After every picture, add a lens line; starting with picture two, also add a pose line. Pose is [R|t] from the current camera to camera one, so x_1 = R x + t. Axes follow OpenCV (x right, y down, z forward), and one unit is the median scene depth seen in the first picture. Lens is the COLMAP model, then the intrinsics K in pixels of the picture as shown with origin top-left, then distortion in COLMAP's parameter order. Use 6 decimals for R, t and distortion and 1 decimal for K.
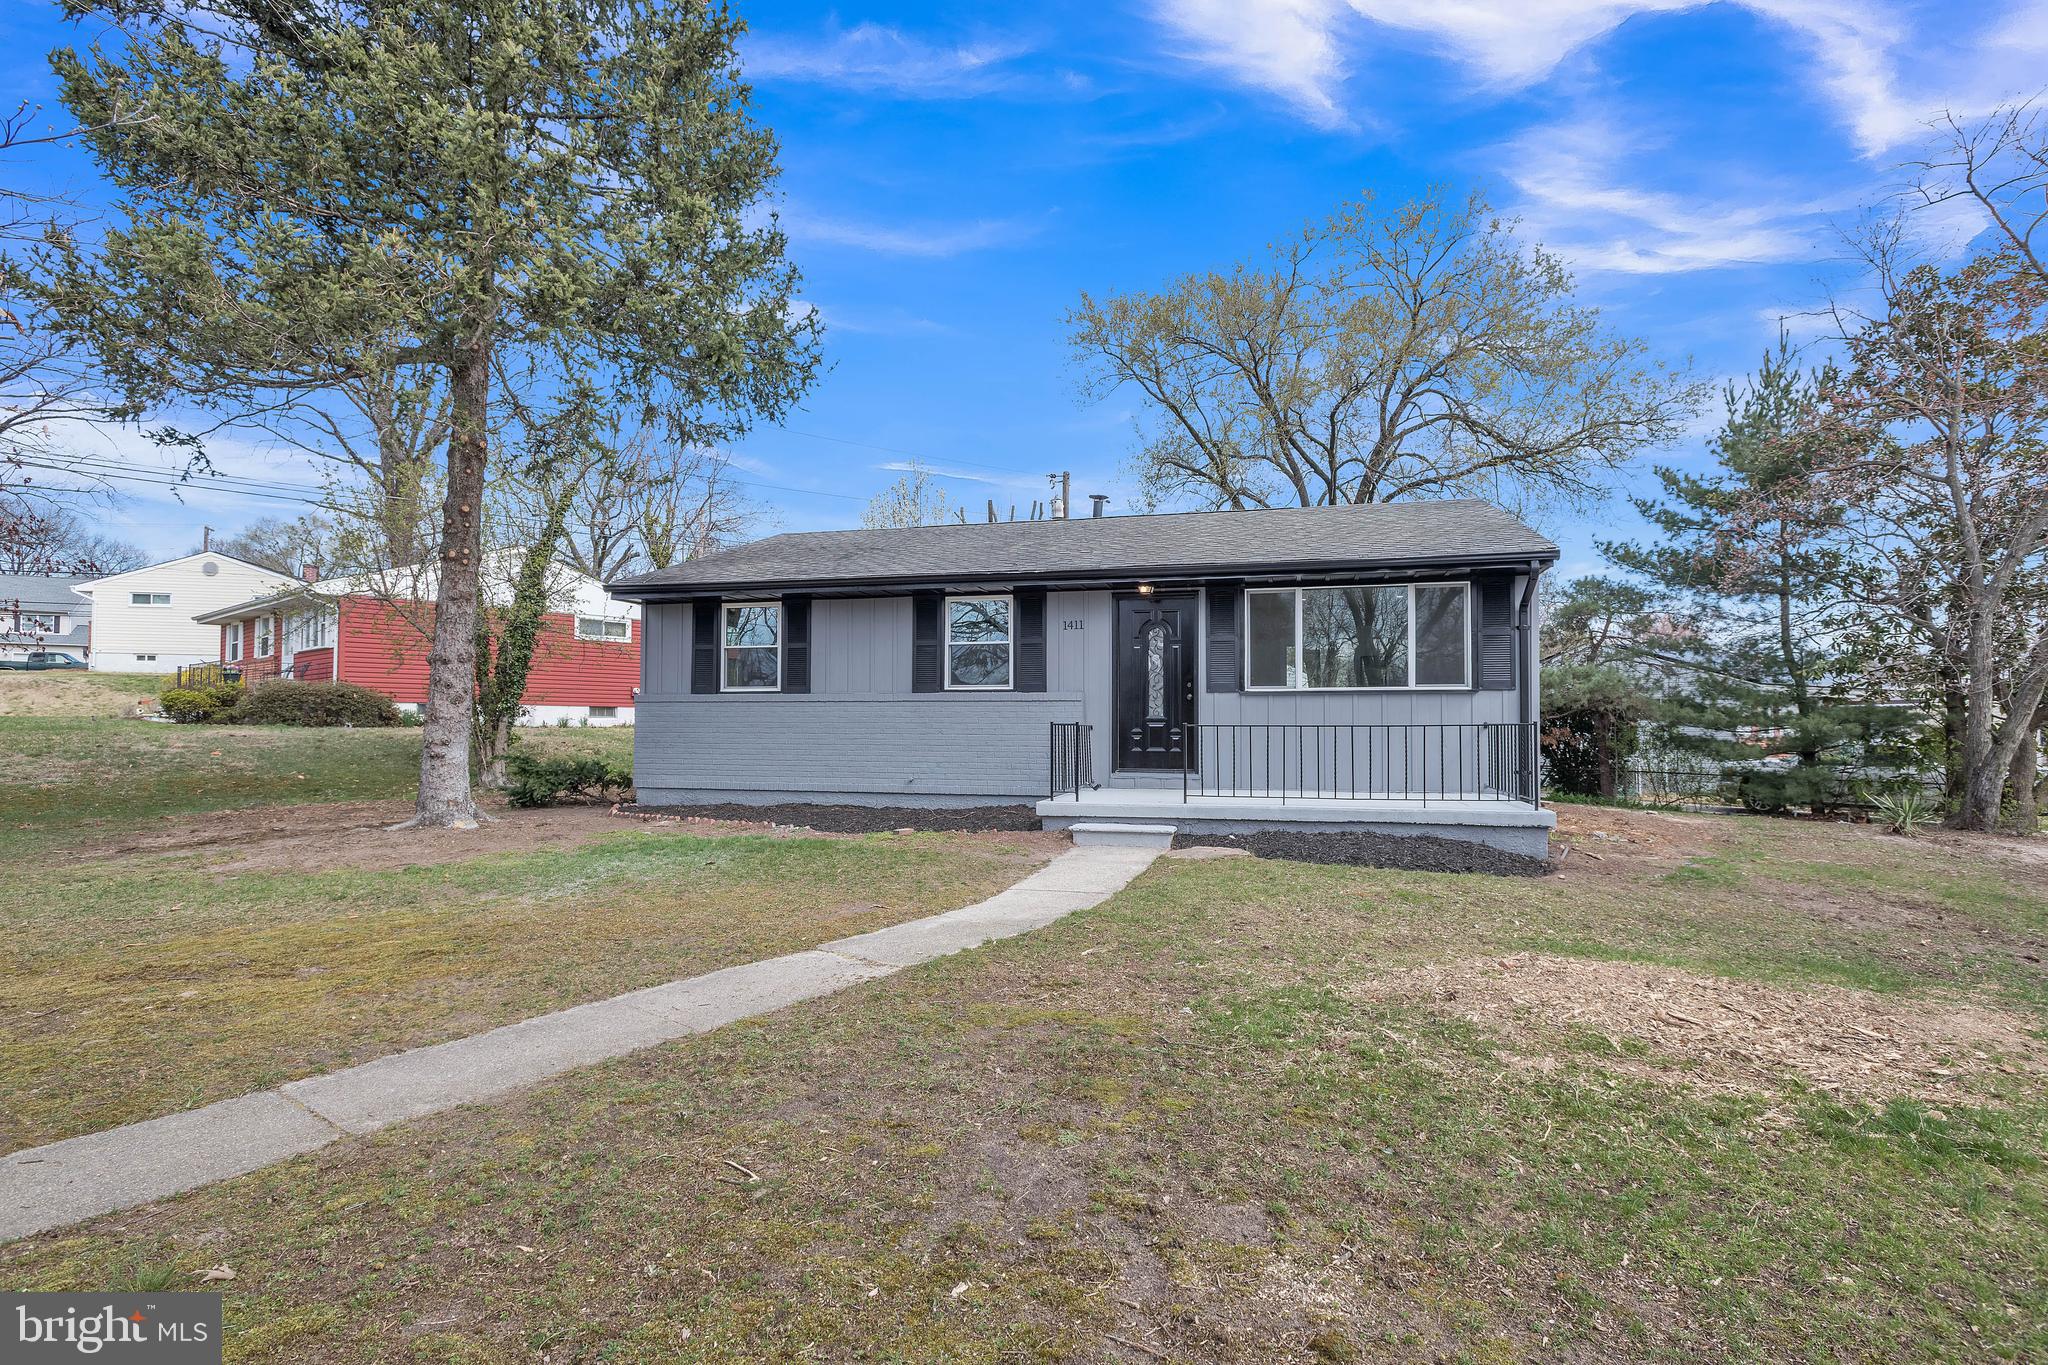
lens RADIAL K [[933.5, 0, 1024.7], [0, 933.5, 524.3], [0, 0, 1]] dist [0.003823, 0.000201]
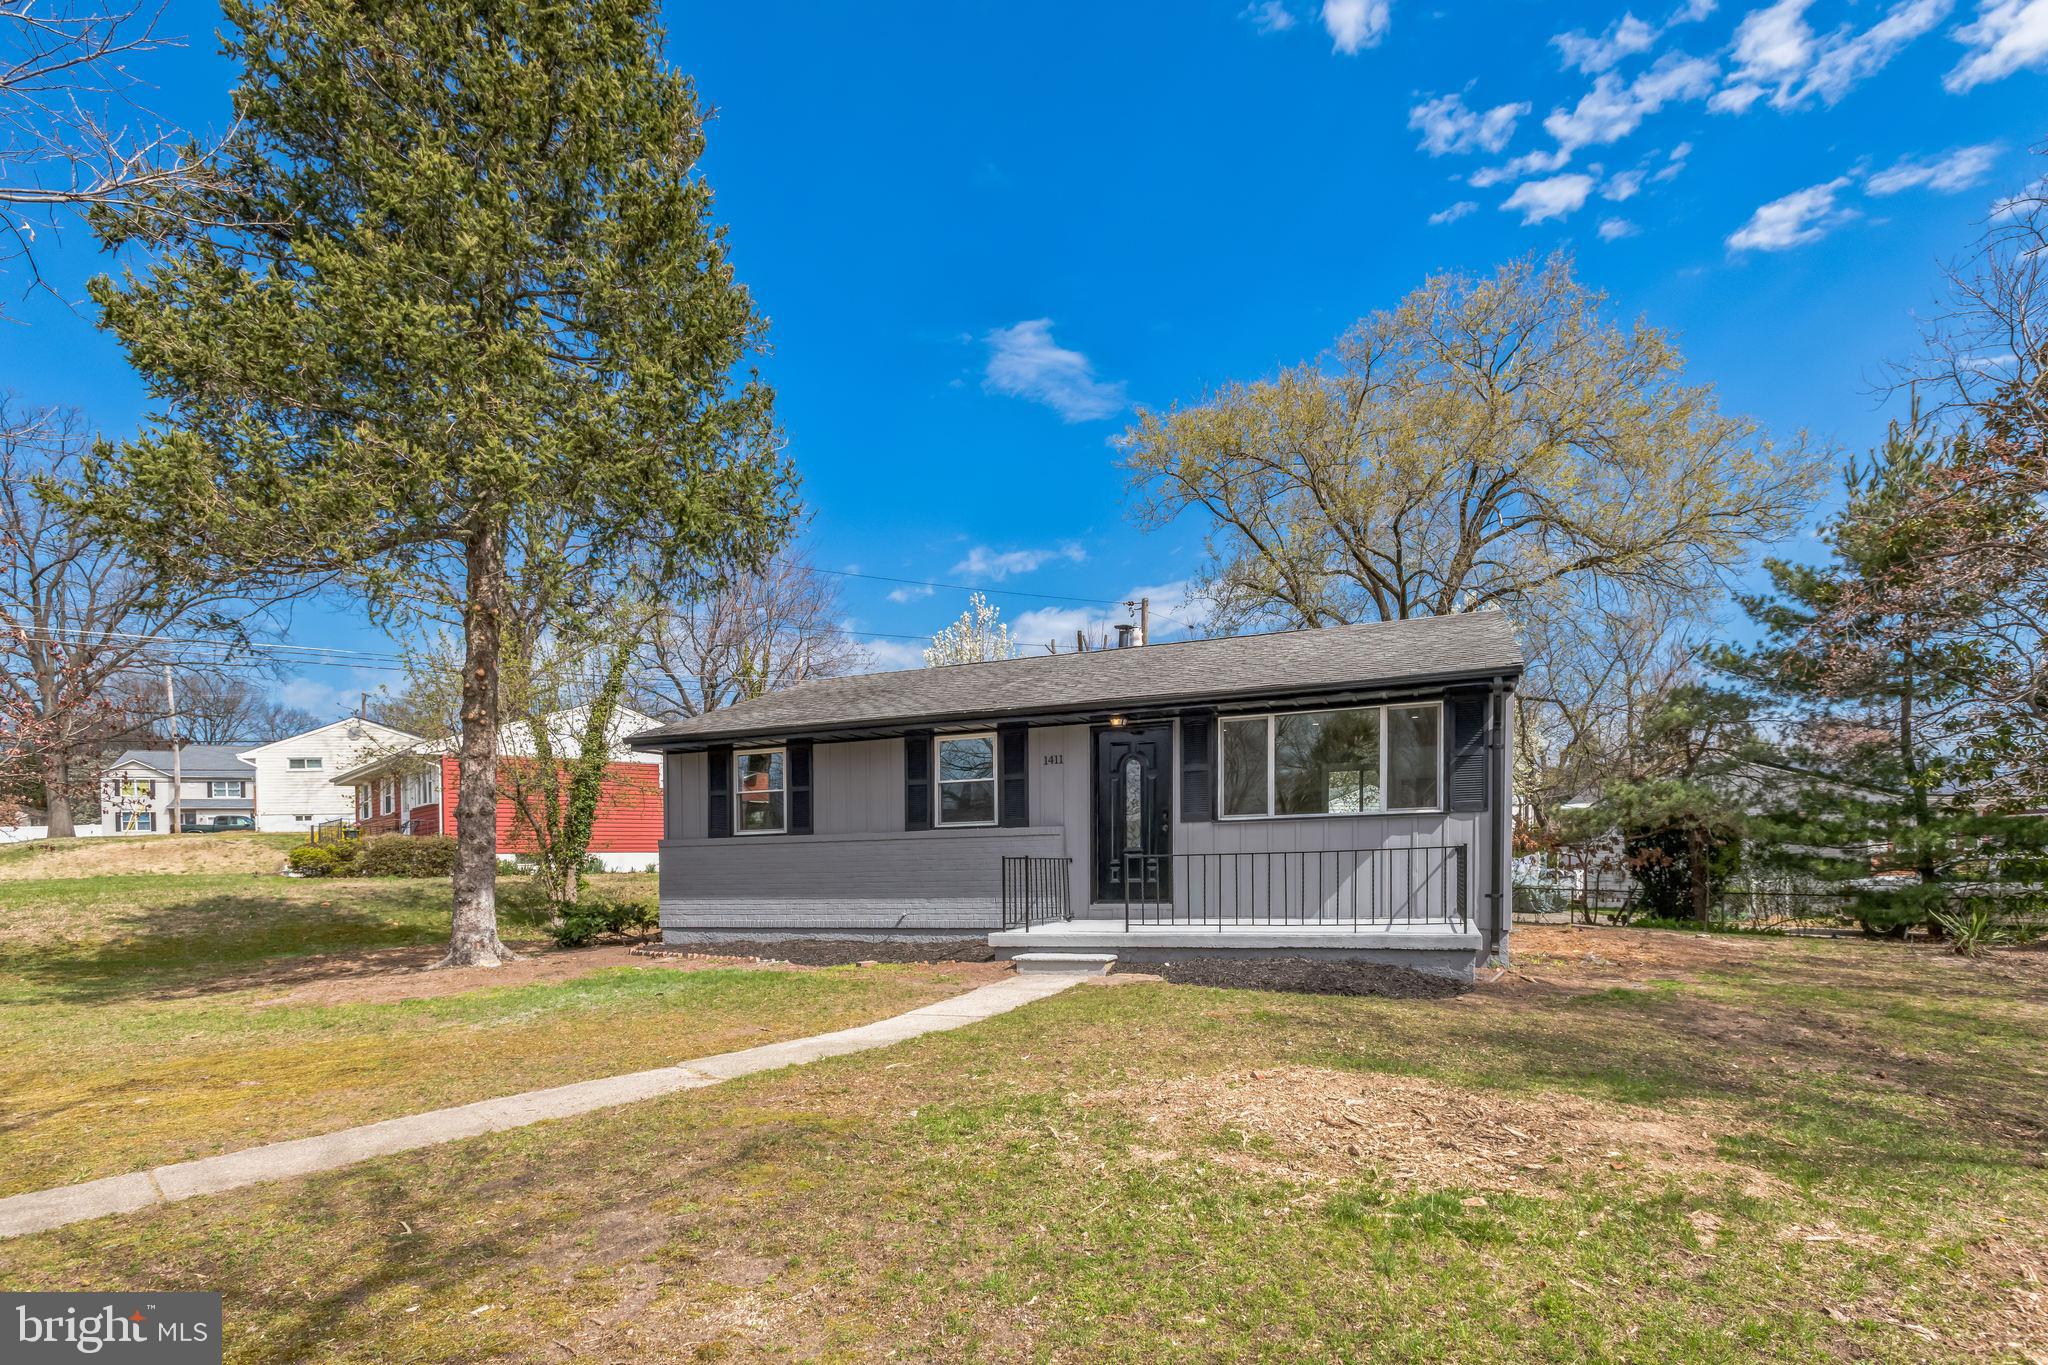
lens RADIAL K [[960.4, 0, 1033.4], [0, 960.4, 687.0], [0, 0, 1]] dist [0.016735, -0.006938]
pose [[0.992764, -0.044758, -0.111432, 0.128309], [0.048418, 0.998366, 0.030354, -0.002929], [0.109891, -0.035530, 0.993308, -0.027183]]
